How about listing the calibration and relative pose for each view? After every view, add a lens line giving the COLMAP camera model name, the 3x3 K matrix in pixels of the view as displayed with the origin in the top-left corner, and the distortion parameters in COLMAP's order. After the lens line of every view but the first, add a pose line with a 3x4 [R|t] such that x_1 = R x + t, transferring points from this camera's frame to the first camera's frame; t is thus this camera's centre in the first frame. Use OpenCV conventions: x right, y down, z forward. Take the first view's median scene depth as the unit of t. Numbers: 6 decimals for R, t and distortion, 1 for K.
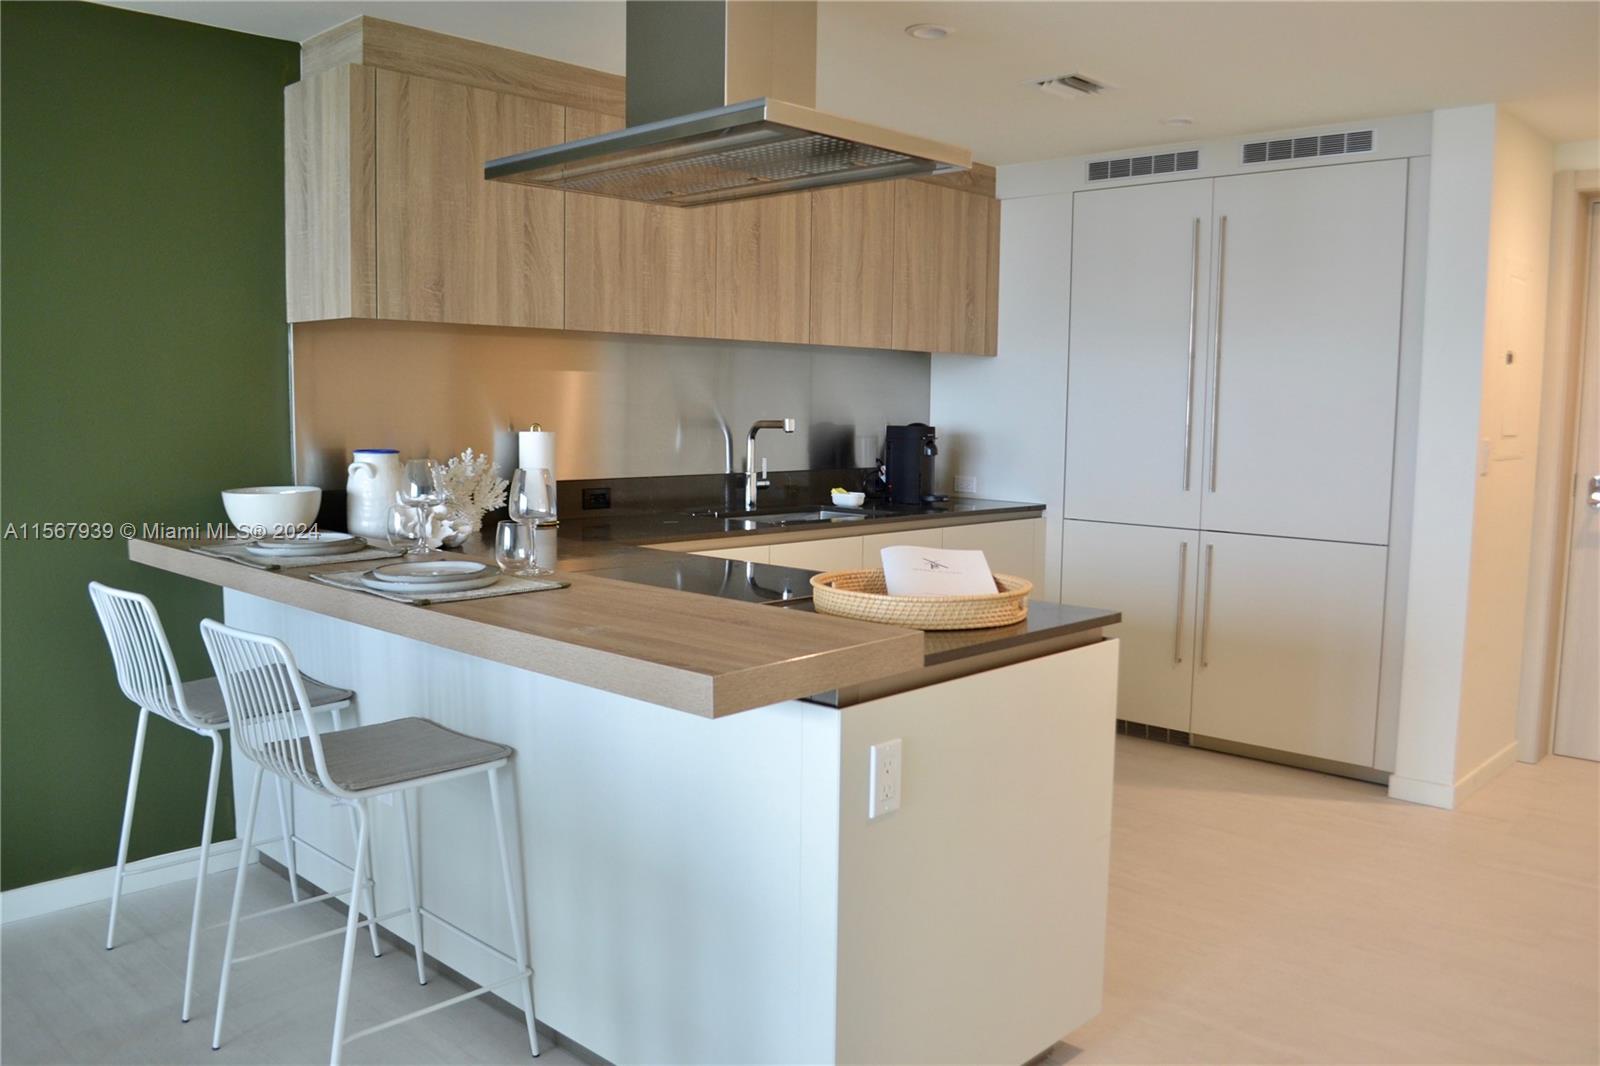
lens RADIAL K [[1262.4, 0, 800.0], [0, 1262.4, 533.0], [0, 0, 1]] dist [-0.085495, 0.005577]
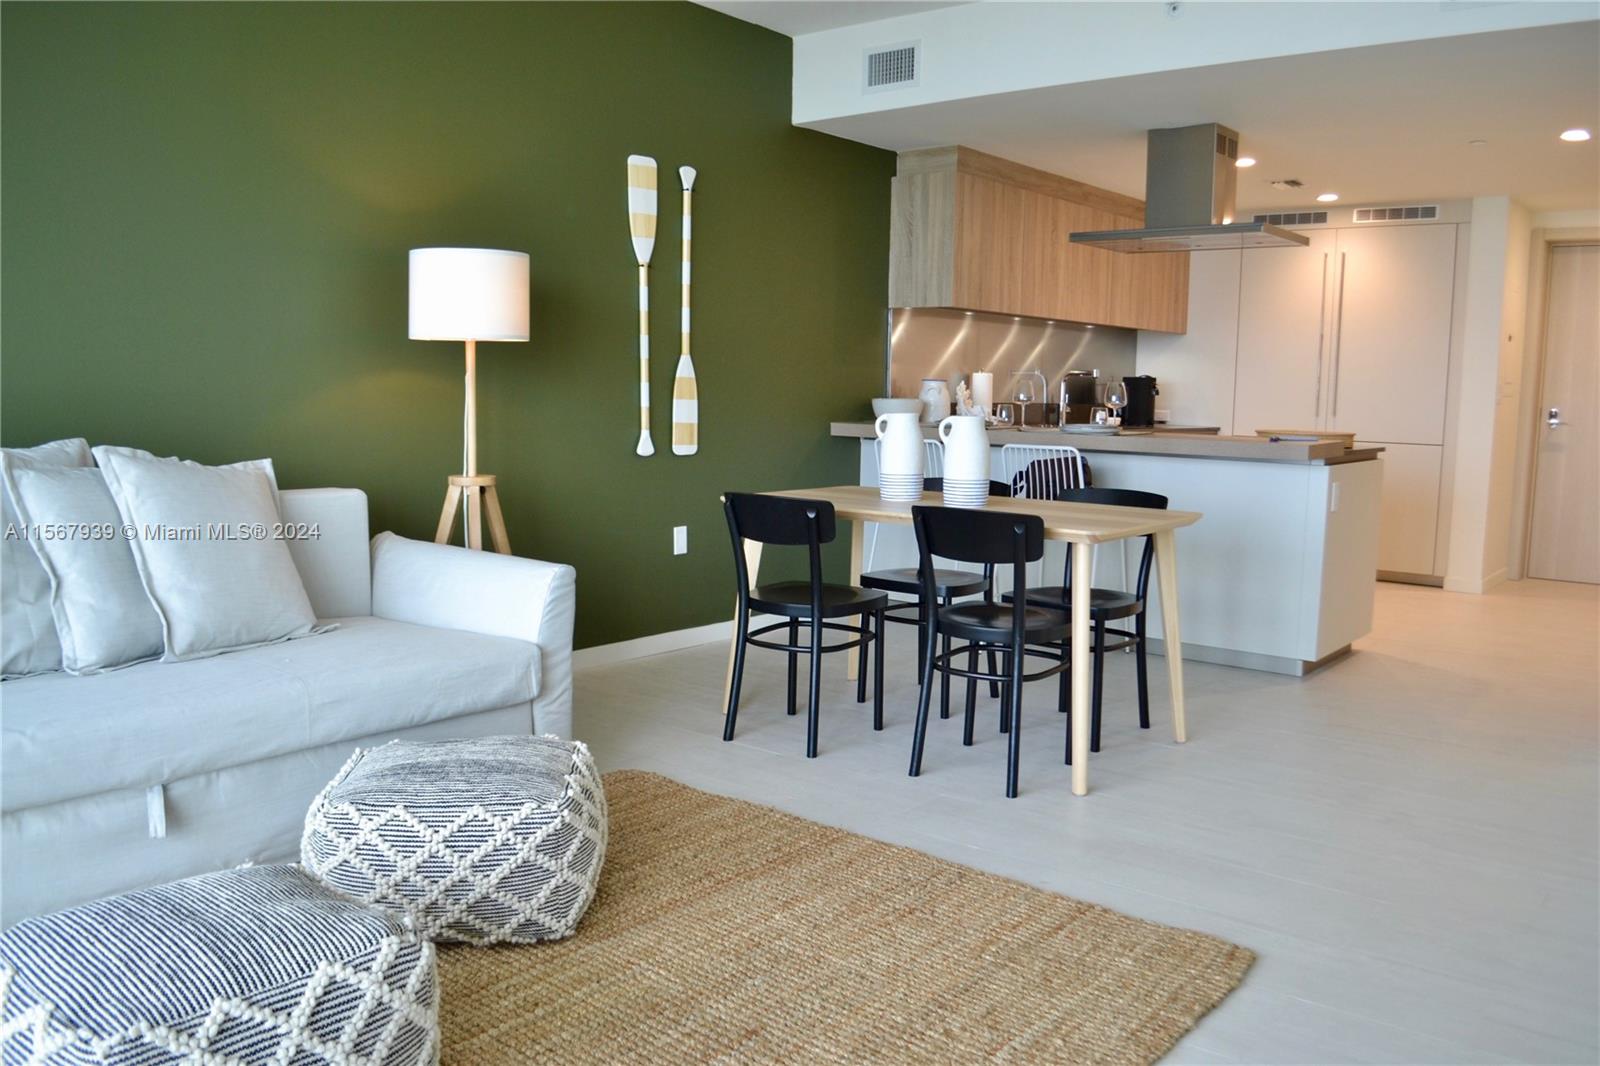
lens RADIAL K [[1262.4, 0, 800.0], [0, 1262.4, 533.0], [0, 0, 1]] dist [-0.085495, 0.005577]
pose [[0.997303, -0.003763, 0.073297, -0.561675], [0.002569, 0.999863, 0.016380, 0.104178], [-0.073349, -0.016147, 0.997176, -0.674097]]
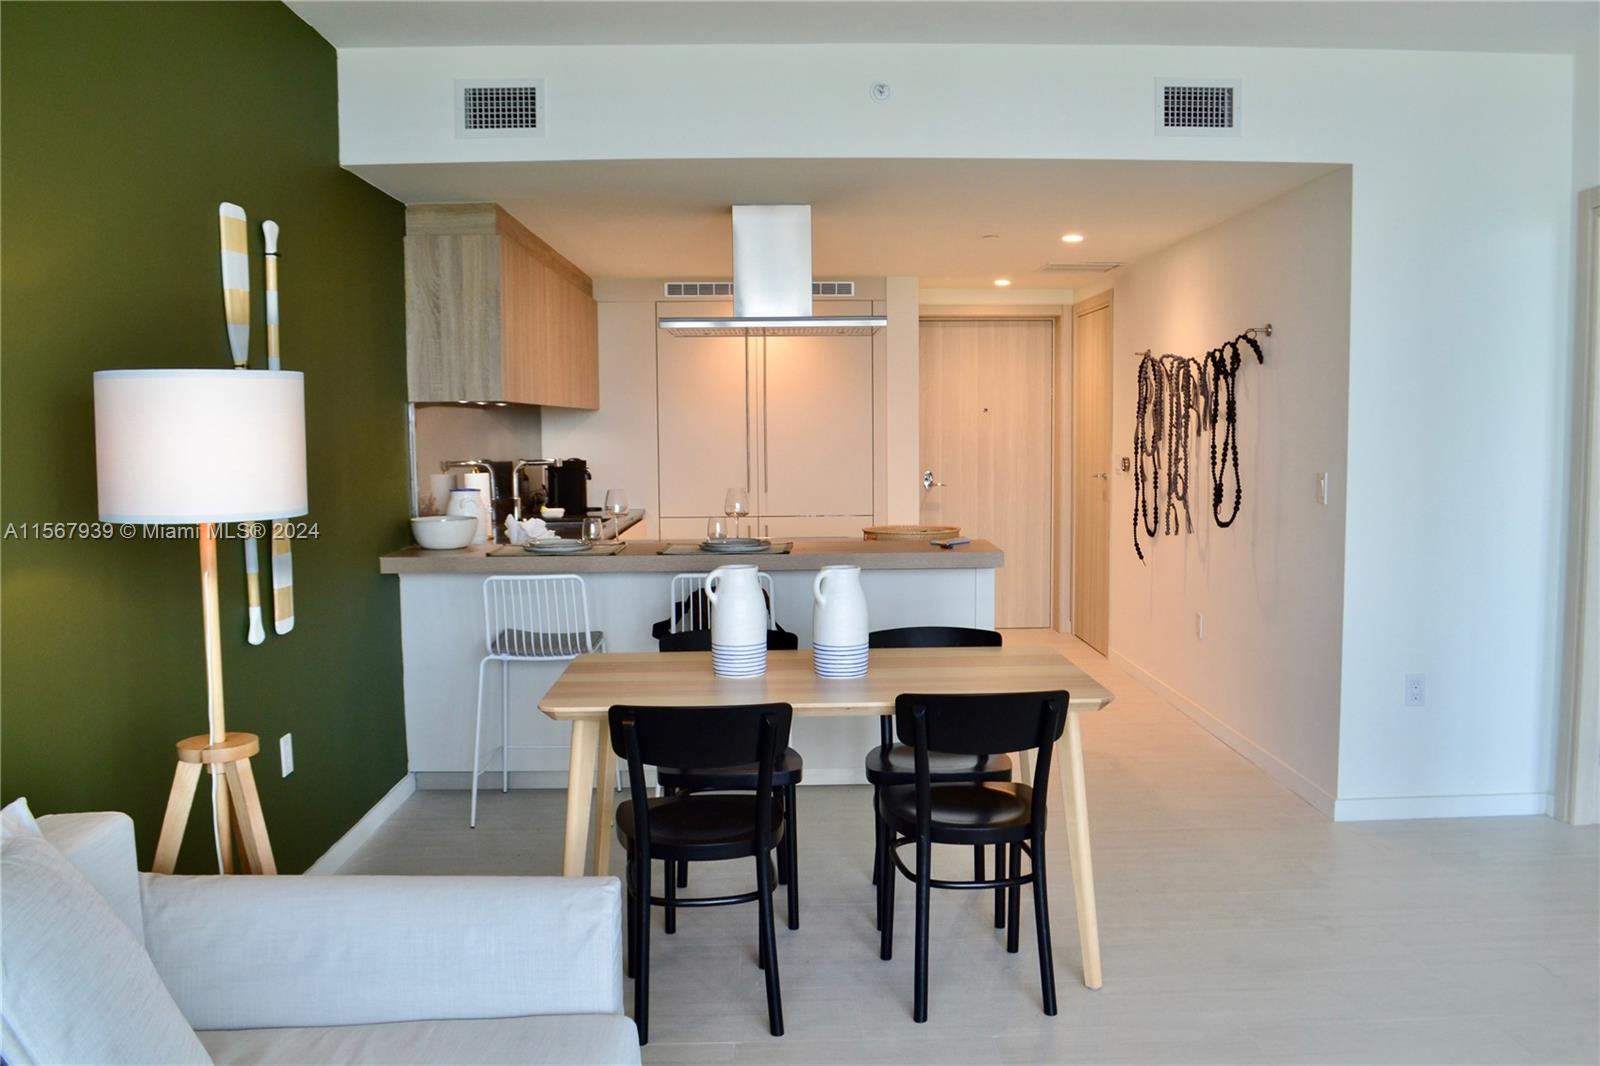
lens RADIAL K [[1340.3, 0, 800.0], [0, 1340.3, 533.0], [0, 0, 1]] dist [-0.052733, -0.000874]
pose [[0.714291, -0.073873, 0.695939, -0.965771], [0.086691, 0.996094, 0.016756, -0.006578], [-0.694458, 0.048363, 0.717906, -0.325952]]
